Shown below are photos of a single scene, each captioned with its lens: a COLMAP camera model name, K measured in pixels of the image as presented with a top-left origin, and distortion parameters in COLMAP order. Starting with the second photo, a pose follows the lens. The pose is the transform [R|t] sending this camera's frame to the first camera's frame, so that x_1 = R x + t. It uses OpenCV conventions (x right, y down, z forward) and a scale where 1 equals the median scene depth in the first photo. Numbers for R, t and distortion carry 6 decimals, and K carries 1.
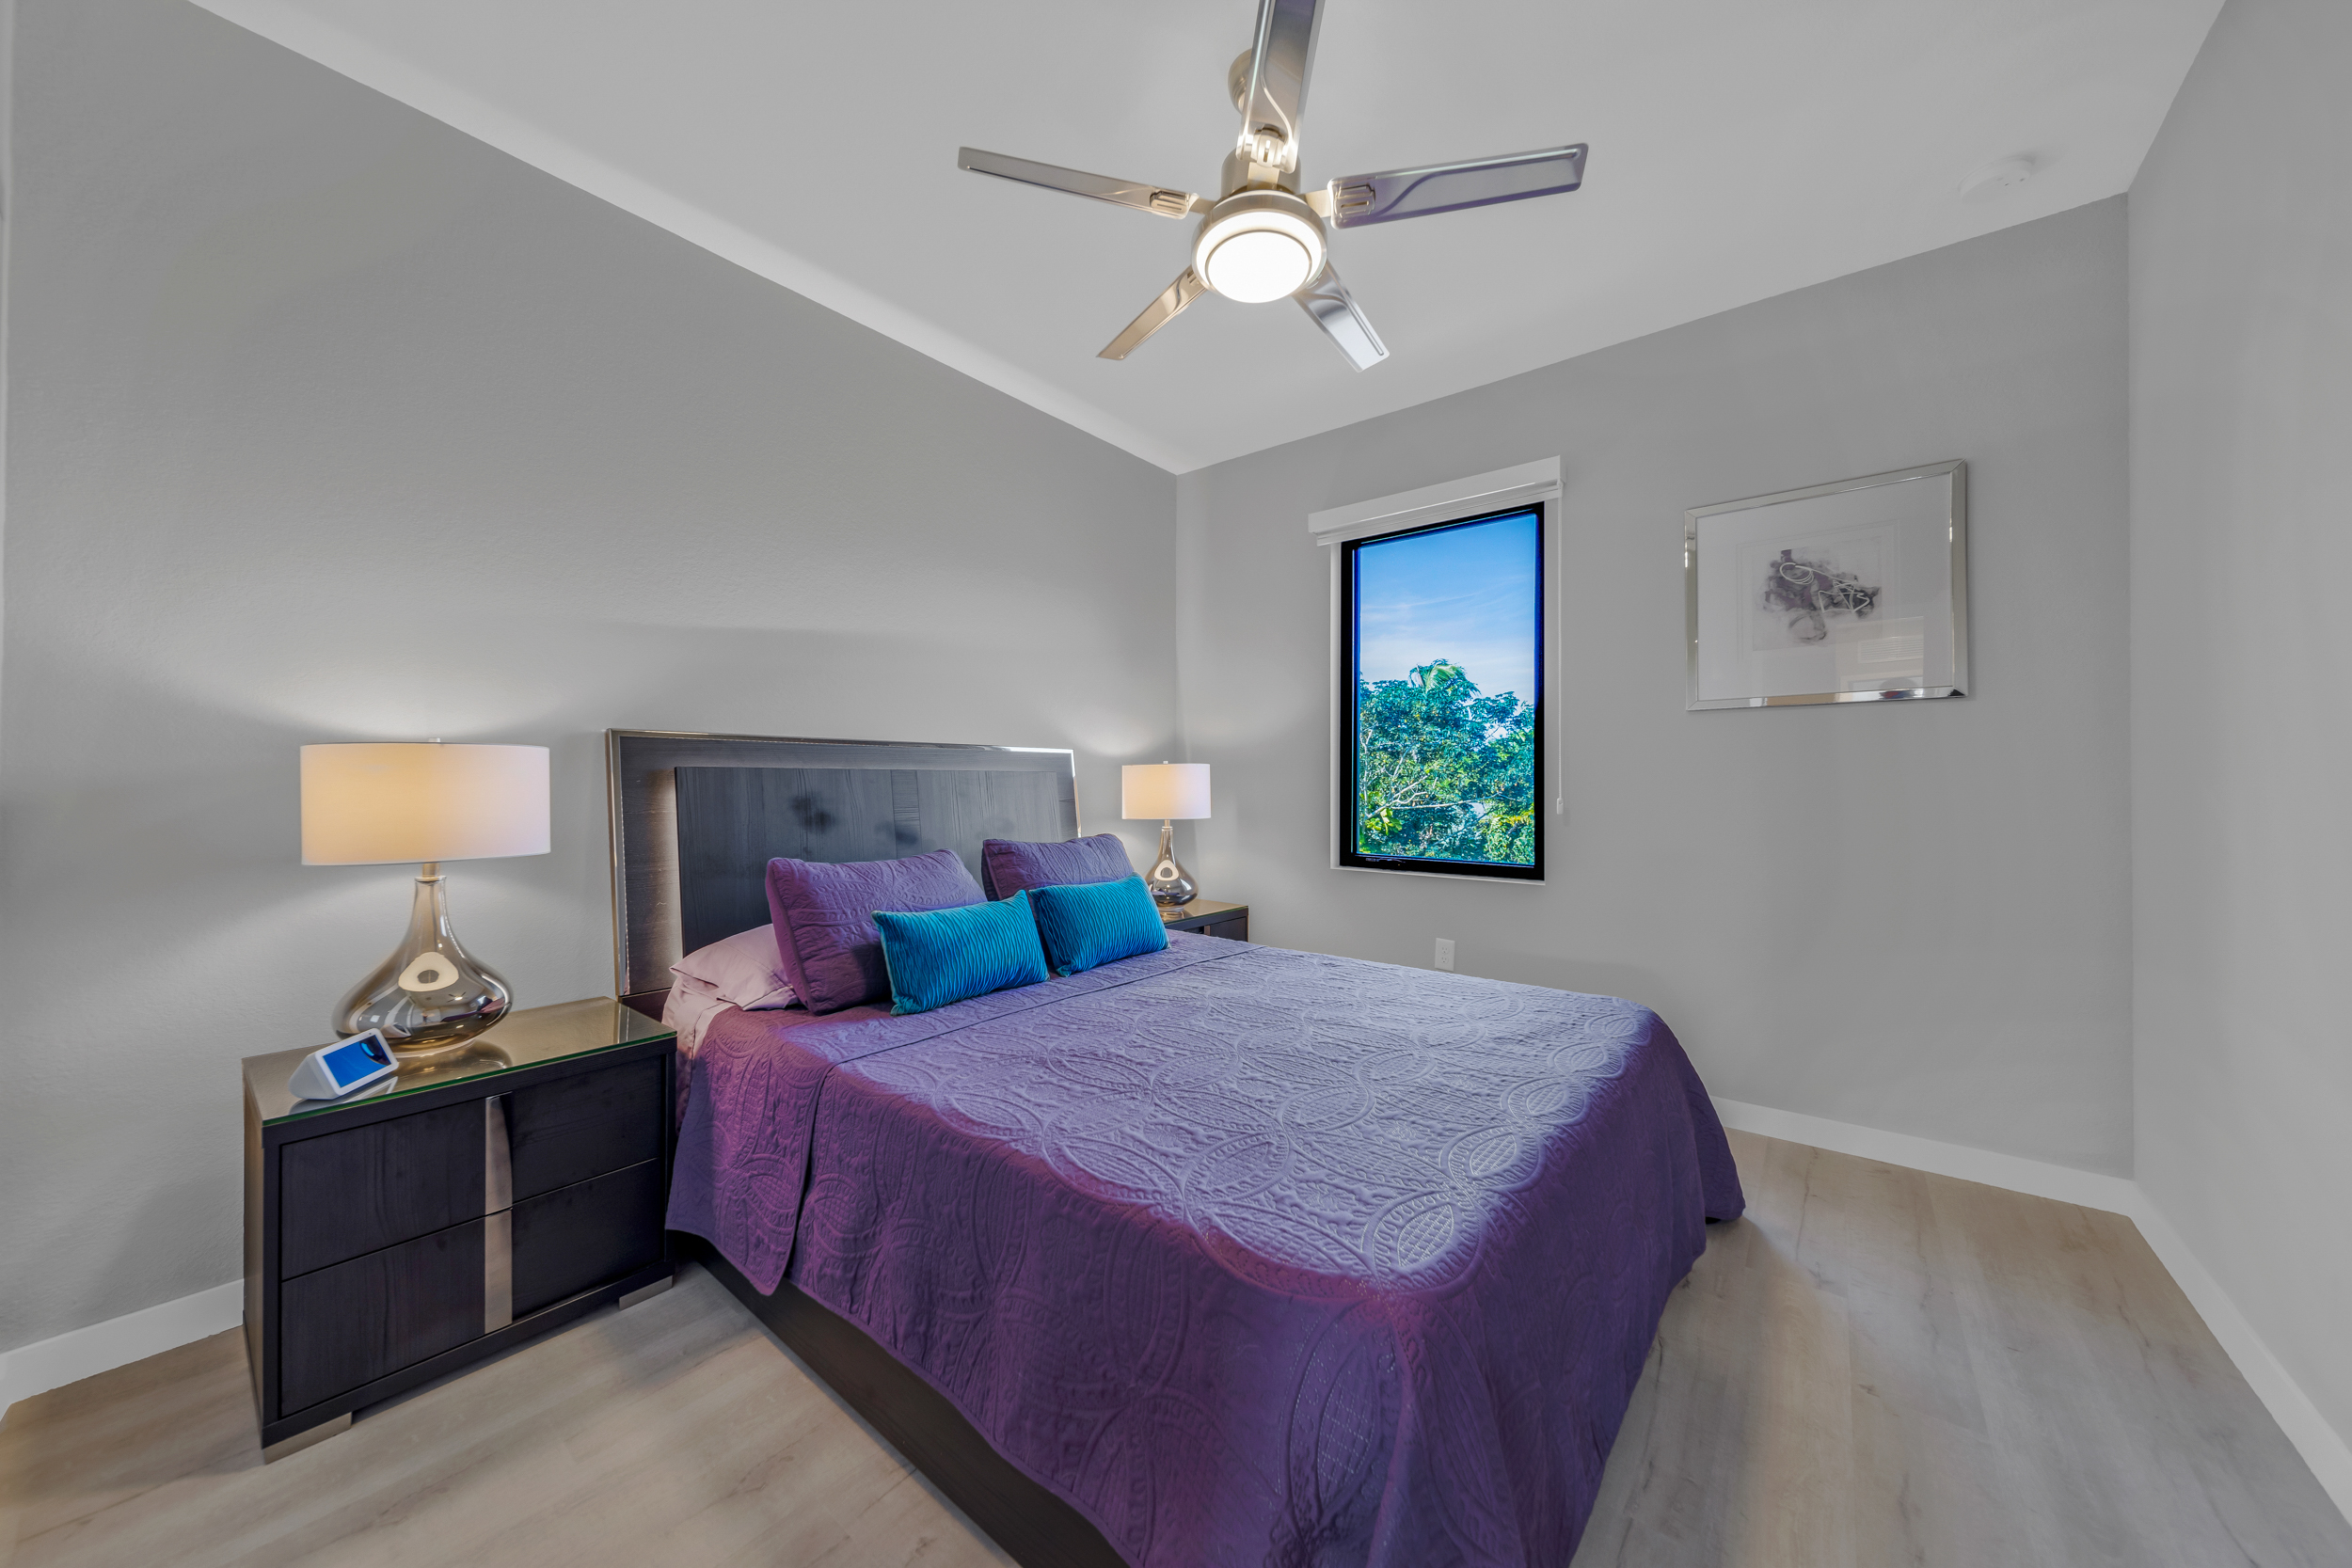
lens RADIAL K [[814.8, 0, 1164.3], [0, 814.8, 785.8], [0, 0, 1]] dist [0.007999, -0.003262]
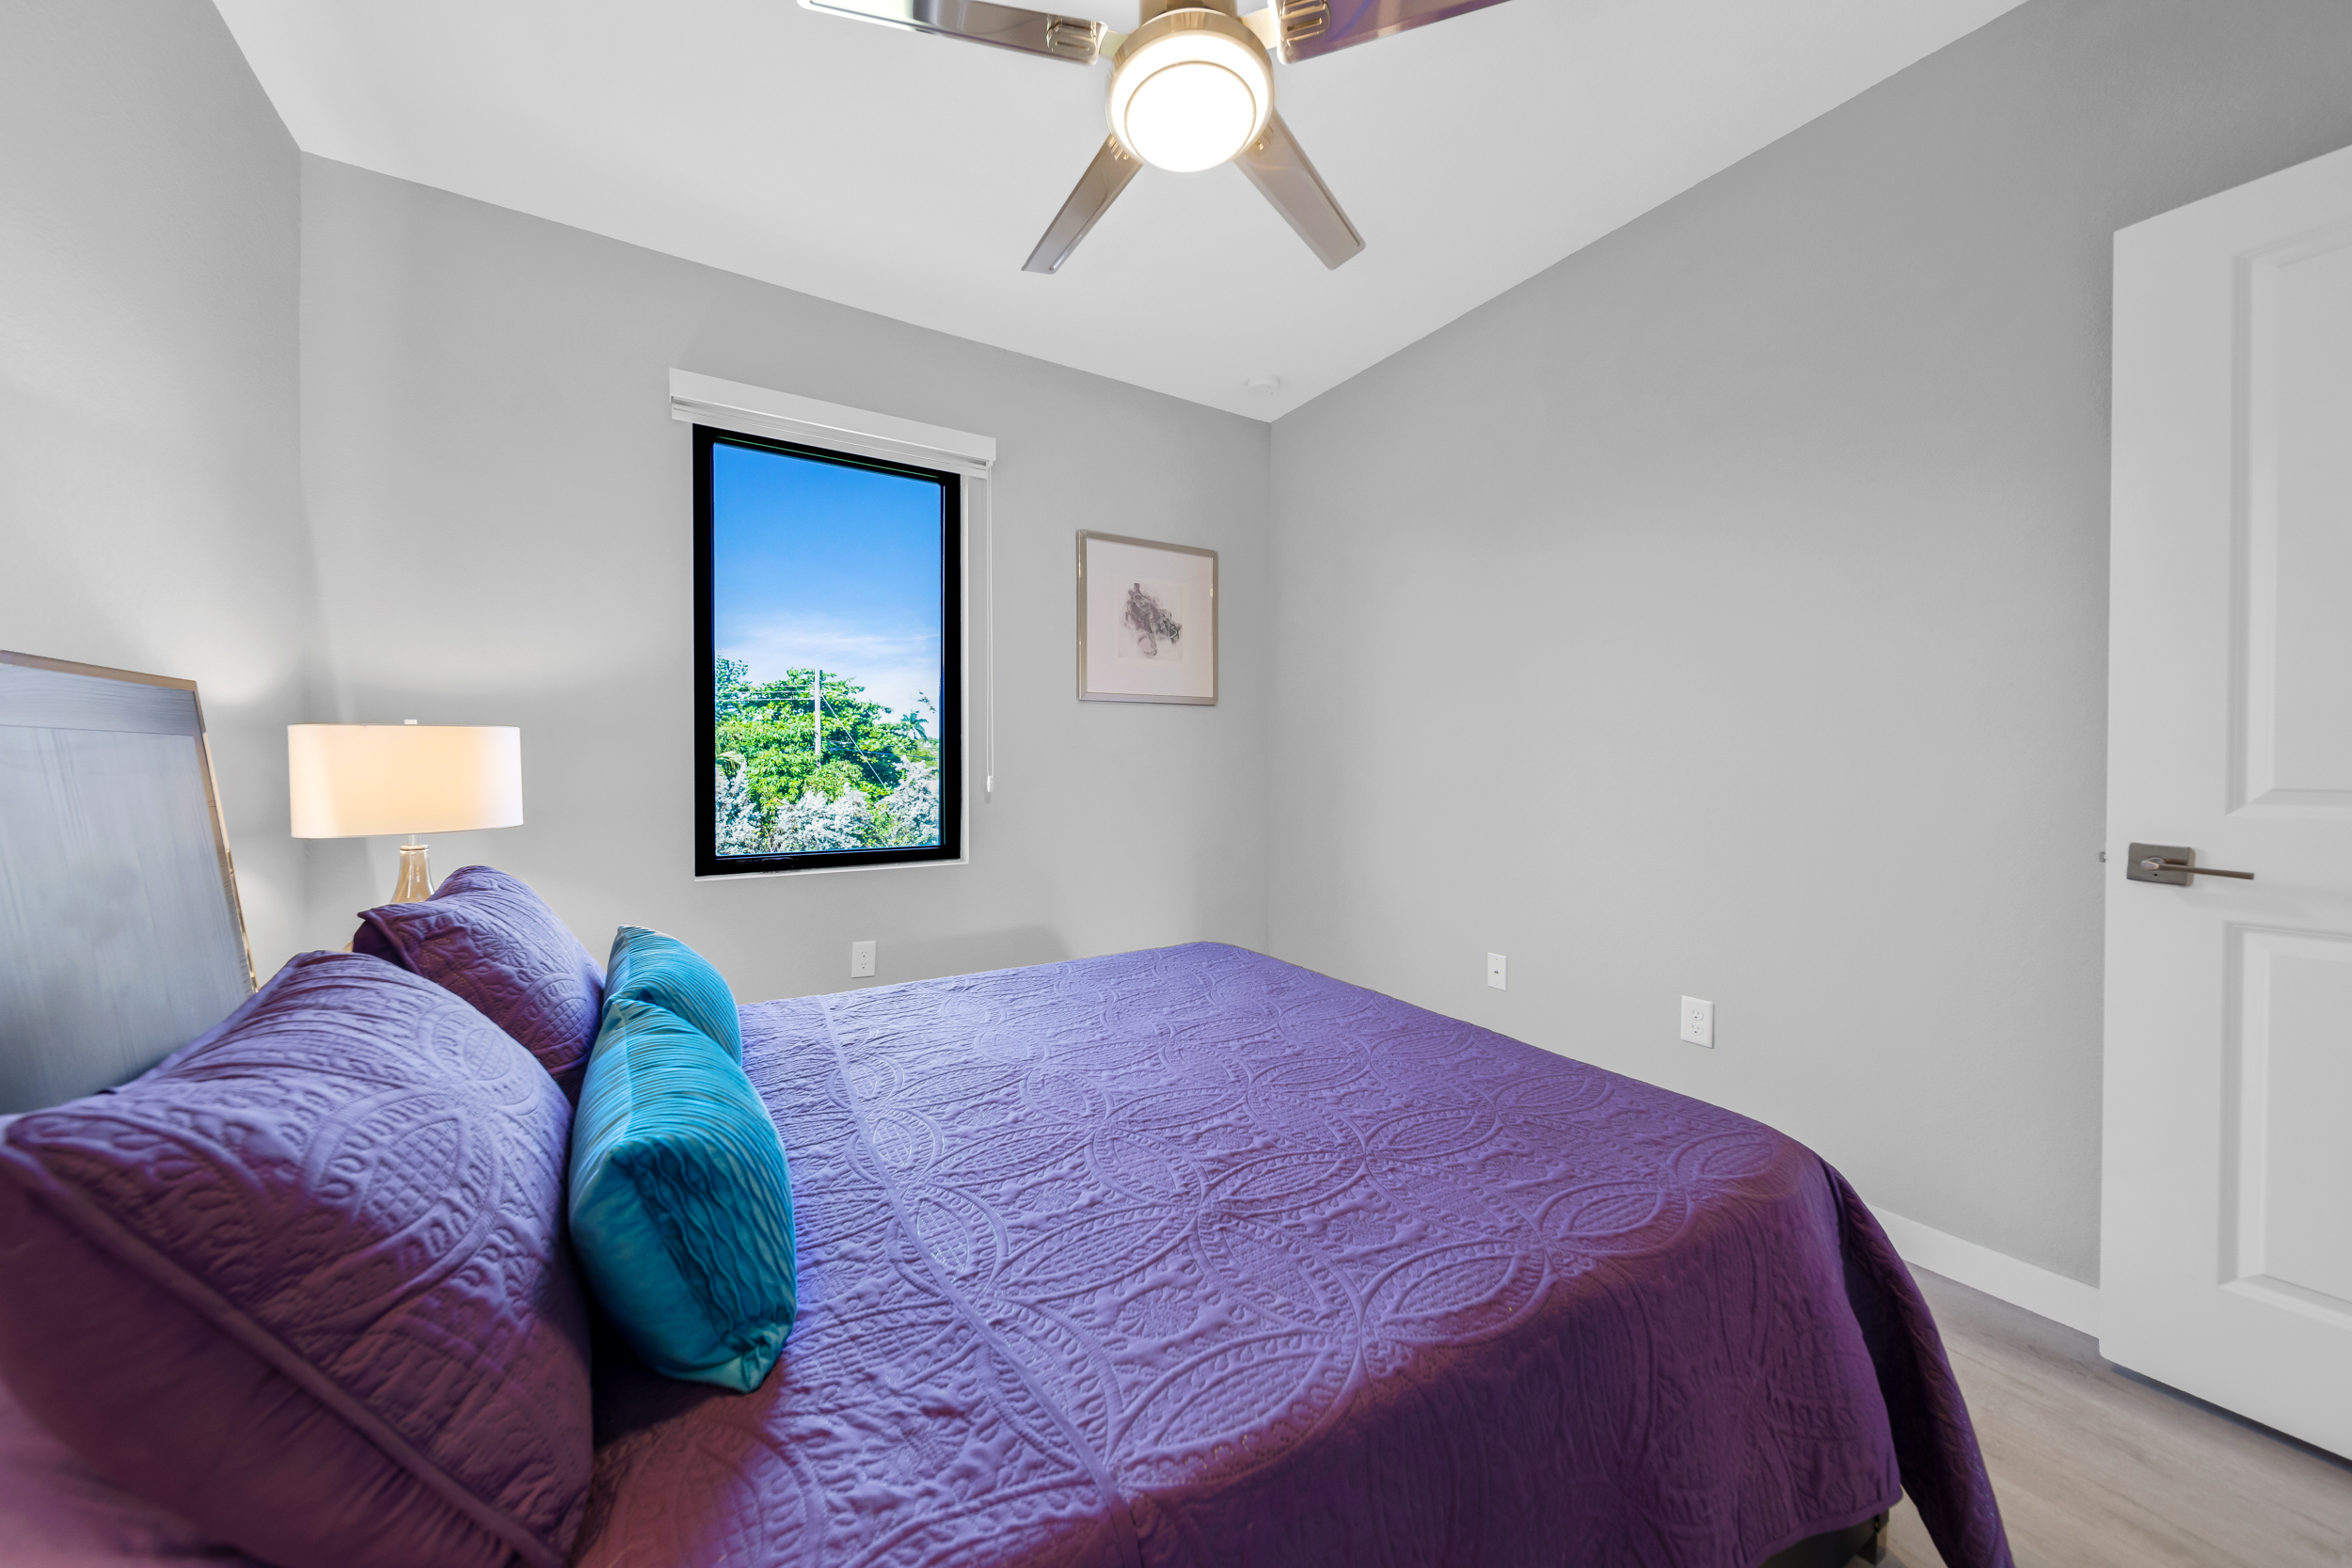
lens RADIAL K [[814.8, 0, 1166.8], [0, 814.8, 769.3], [0, 0, 1]] dist [0.007999, -0.003262]
pose [[0.332223, -0.008705, 0.943161, -0.464852], [0.004591, 0.999960, 0.007613, 0.000092], [-0.943190, 0.001801, 0.332250, 0.530032]]
